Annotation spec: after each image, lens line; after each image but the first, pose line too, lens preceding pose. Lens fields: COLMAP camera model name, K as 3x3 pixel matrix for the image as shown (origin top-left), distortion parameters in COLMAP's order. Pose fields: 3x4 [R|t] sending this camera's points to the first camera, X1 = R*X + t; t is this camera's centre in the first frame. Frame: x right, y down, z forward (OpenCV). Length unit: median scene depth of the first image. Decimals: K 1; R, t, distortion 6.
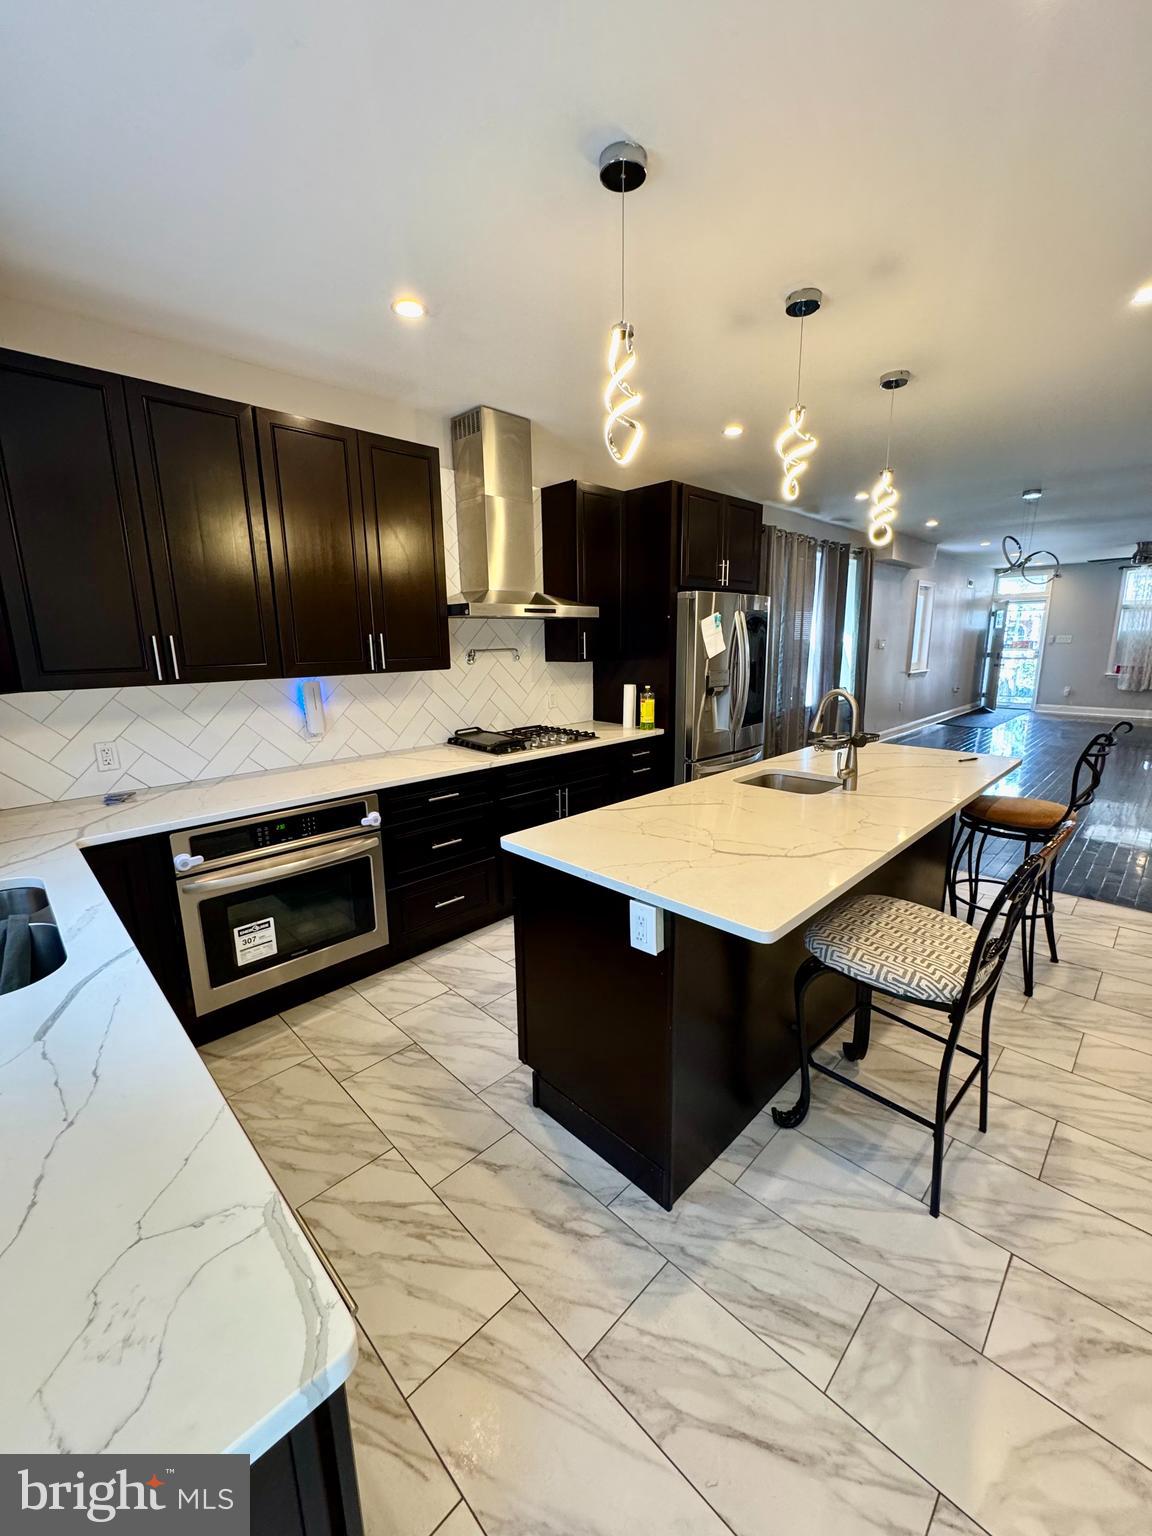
lens RADIAL K [[611.4, 0, 578.9], [0, 611.4, 767.8], [0, 0, 1]] dist [-0.007621, 0.001019]
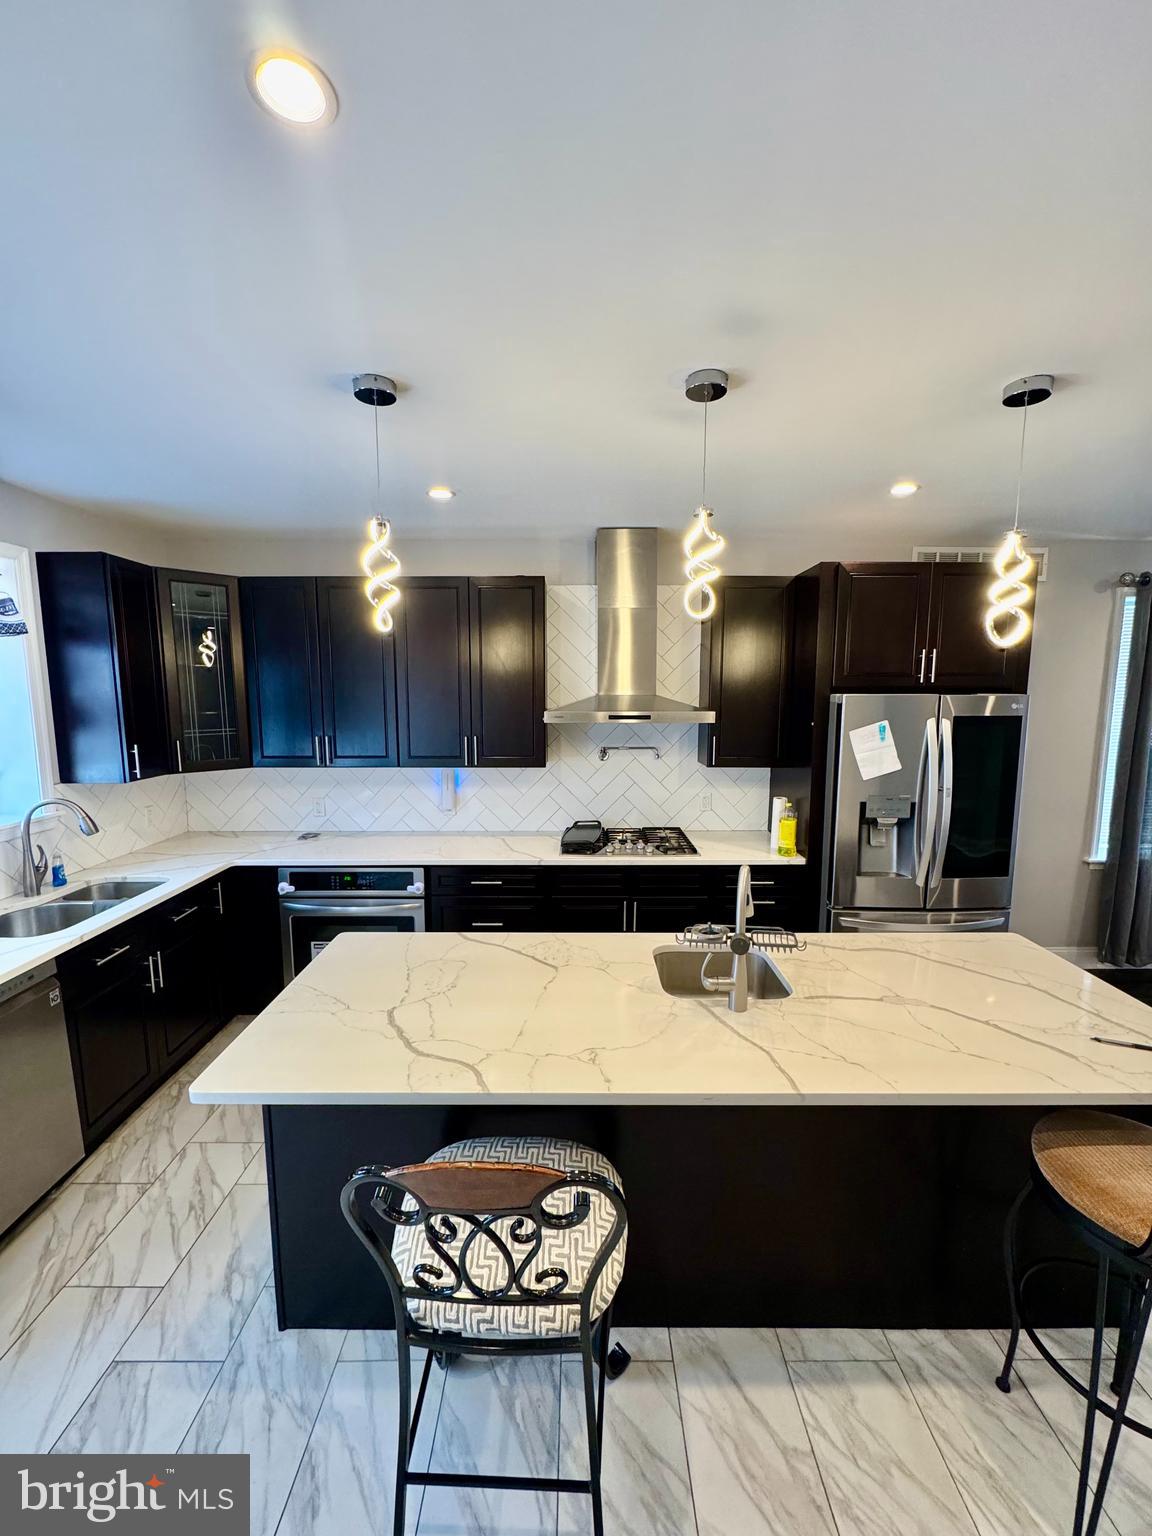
lens RADIAL K [[611.4, 0, 578.8], [0, 611.4, 771.5], [0, 0, 1]] dist [-0.007621, 0.001019]
pose [[0.711207, 0.104907, -0.695111, 0.502653], [-0.156463, 0.987622, -0.011033, -0.128530], [0.685350, 0.116606, 0.718818, 0.216097]]
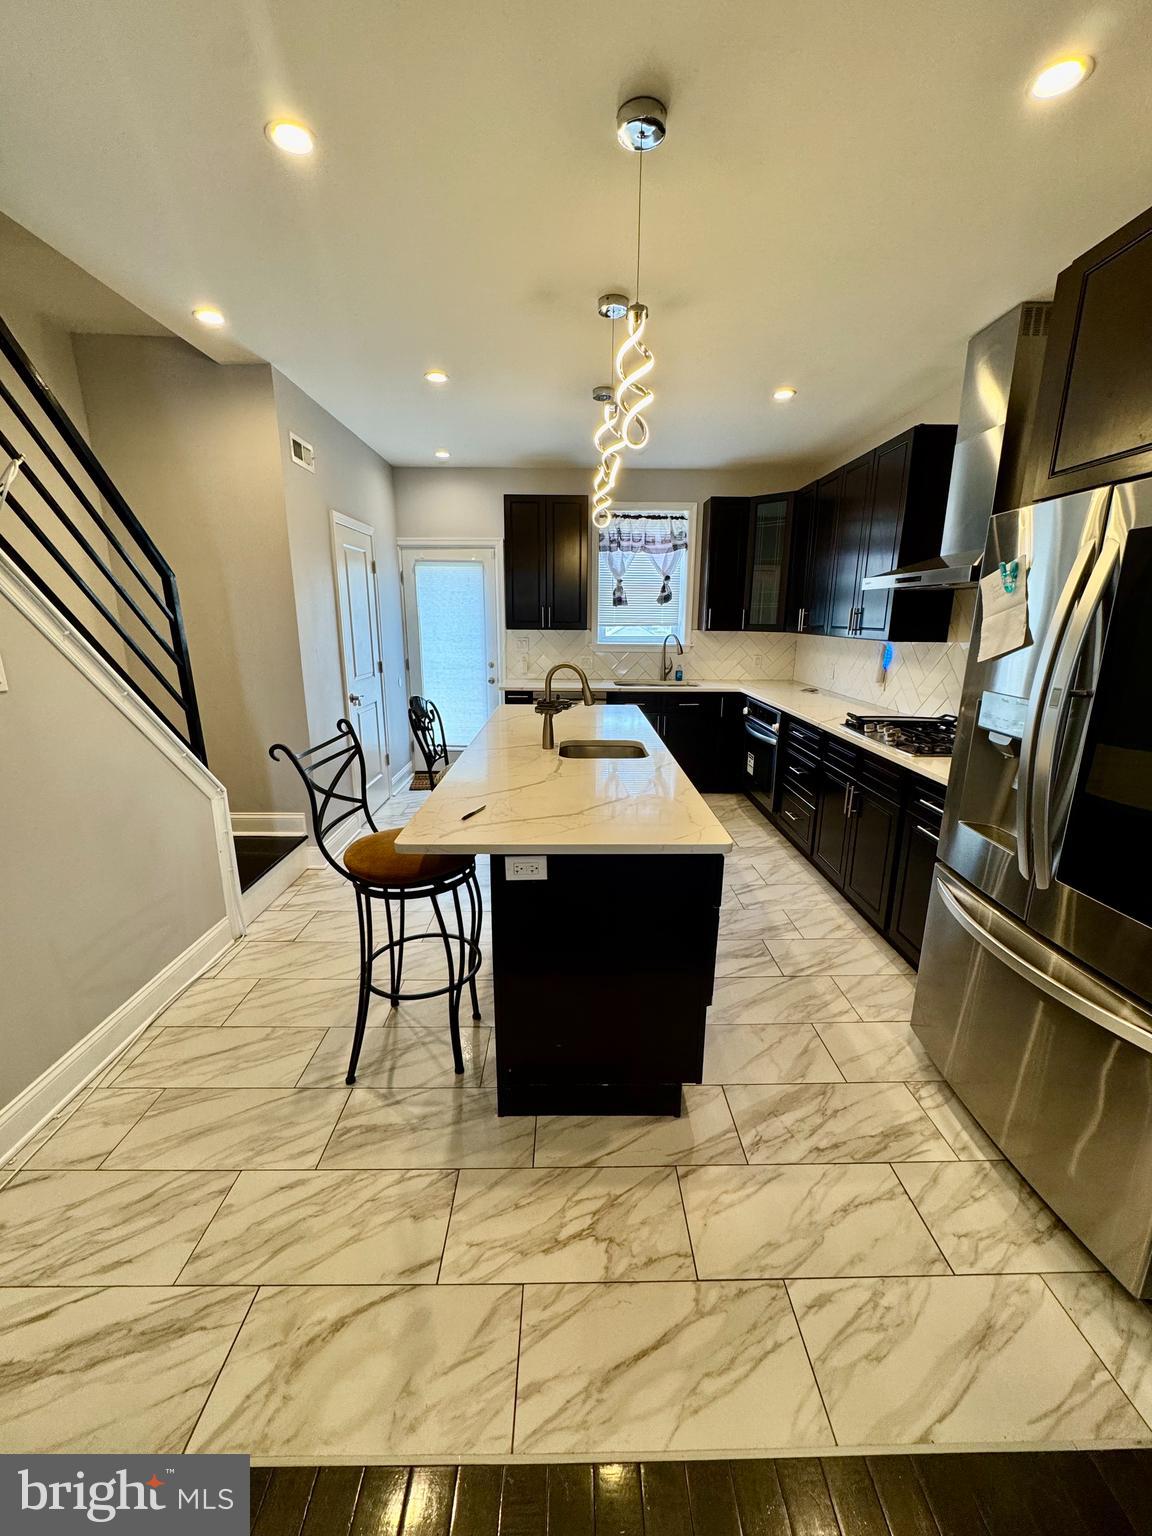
lens RADIAL K [[611.4, 0, 575.6], [0, 611.4, 771.2], [0, 0, 1]] dist [-0.007621, 0.001019]
pose [[-0.698915, 0.188259, -0.689983, 0.779735], [-0.144565, 0.907635, 0.394081, -0.247268], [0.700442, 0.375176, -0.607144, 1.130700]]
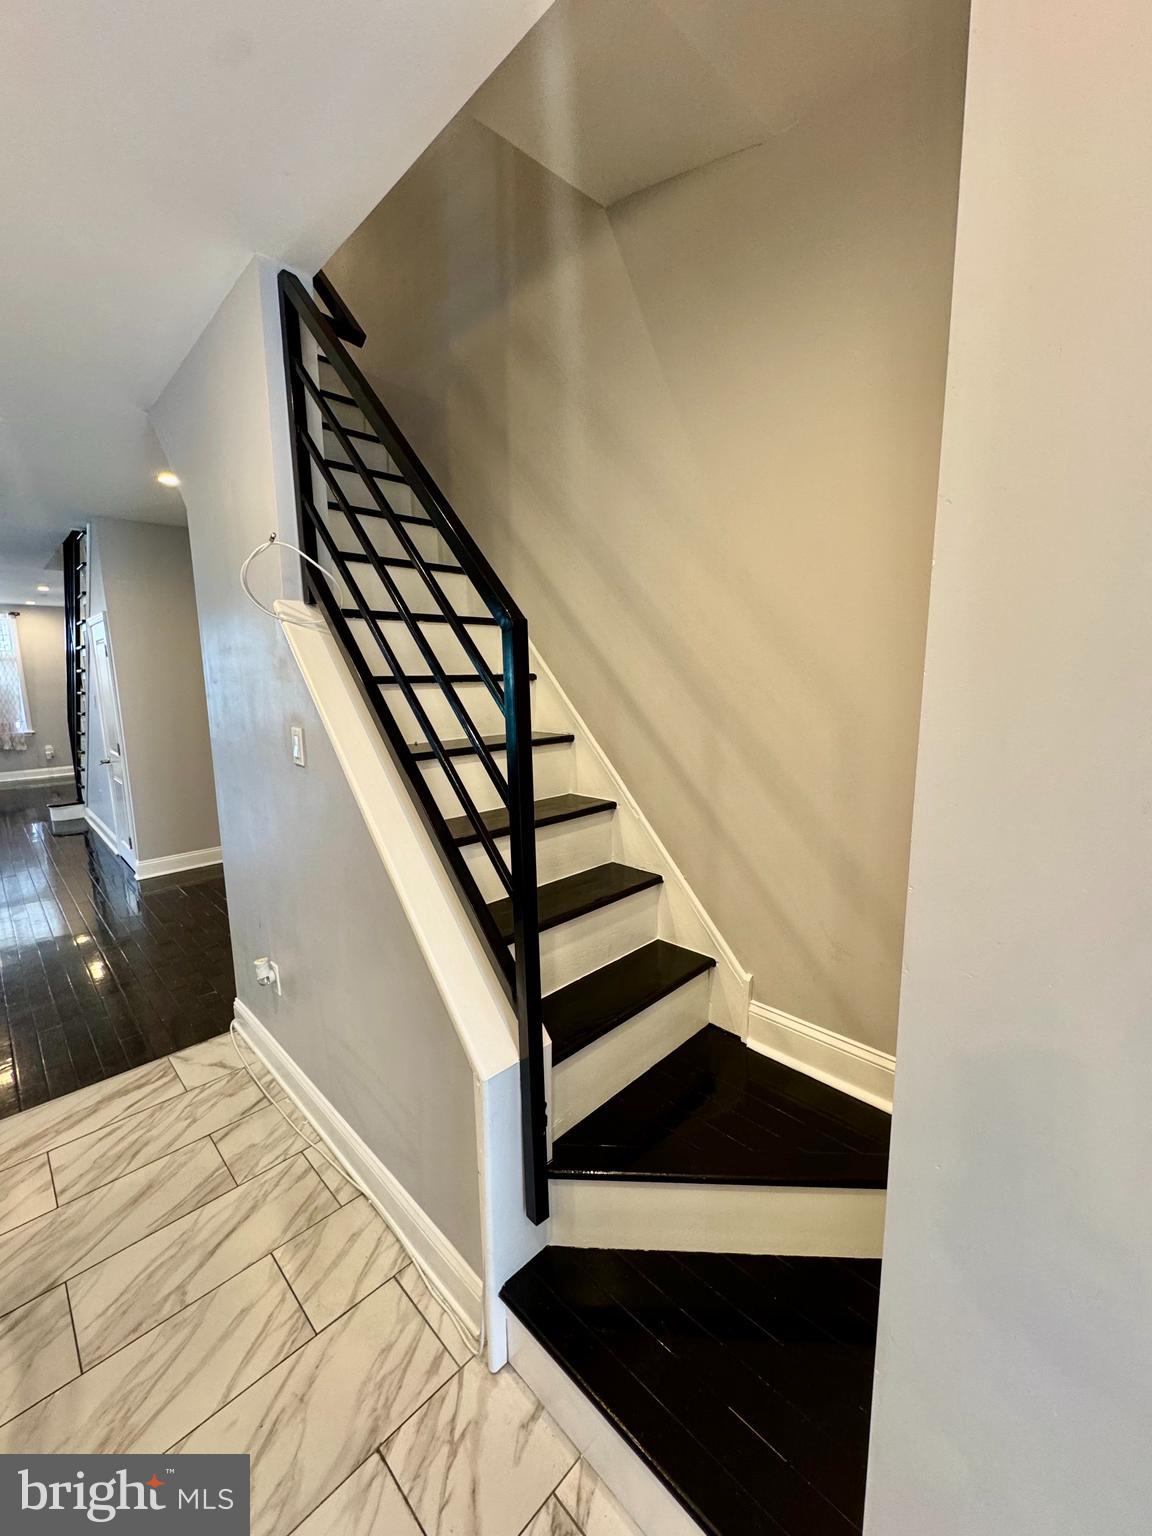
lens RADIAL K [[611.4, 0, 578.5], [0, 611.4, 760.2], [0, 0, 1]] dist [-0.007621, 0.001019]
pose [[-0.011753, -0.128572, 0.991631, 0.259084], [0.212407, 0.968746, 0.128122, -0.082297], [-0.977111, 0.212135, 0.015924, 0.304202]]
